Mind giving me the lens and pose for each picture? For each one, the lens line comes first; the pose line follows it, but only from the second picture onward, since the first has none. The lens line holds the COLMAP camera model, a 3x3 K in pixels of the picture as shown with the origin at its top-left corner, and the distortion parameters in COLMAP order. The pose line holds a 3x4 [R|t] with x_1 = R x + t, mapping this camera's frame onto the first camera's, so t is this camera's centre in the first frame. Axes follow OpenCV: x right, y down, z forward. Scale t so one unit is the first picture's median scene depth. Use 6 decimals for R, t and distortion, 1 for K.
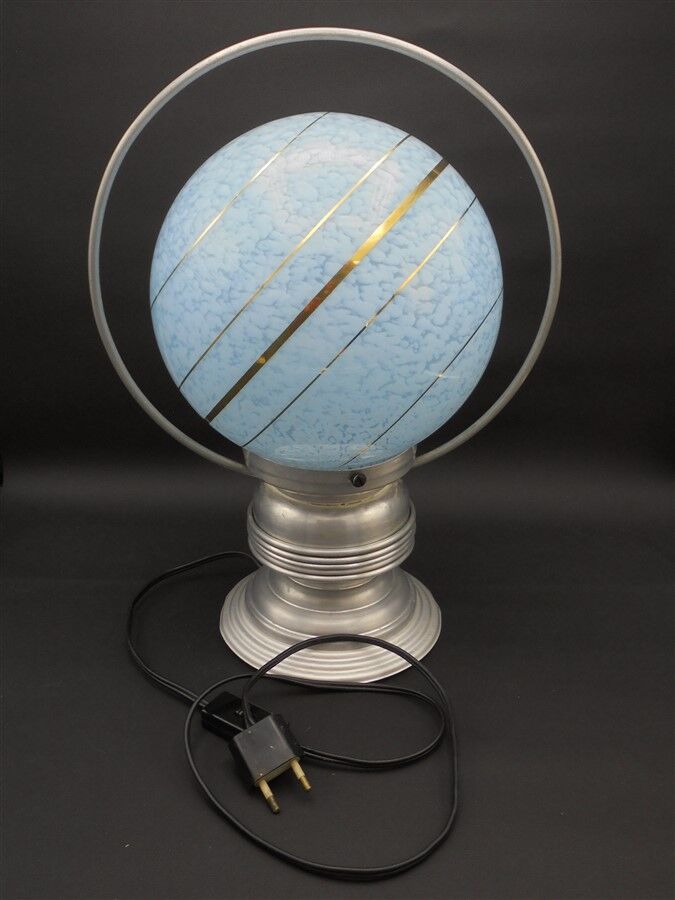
lens RADIAL K [[895.2, 0, 330.7], [0, 895.2, 451.6], [0, 0, 1]] dist [-0.113265, 0.000000]
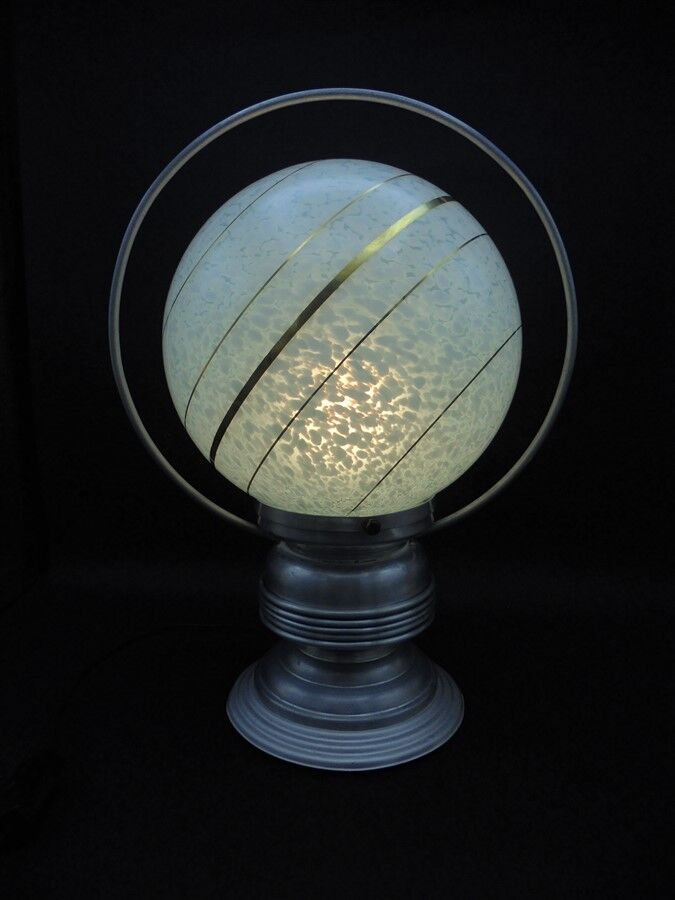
lens RADIAL K [[683.0, 0, 342.4], [0, 683.0, 443.9], [0, 0, 1]] dist [-0.063108, -0.006423]
pose [[0.999249, 0.005181, -0.038400, 0.025090], [-0.014640, 0.968045, -0.250349, 0.116546], [0.035876, 0.250723, 0.967394, 0.275743]]
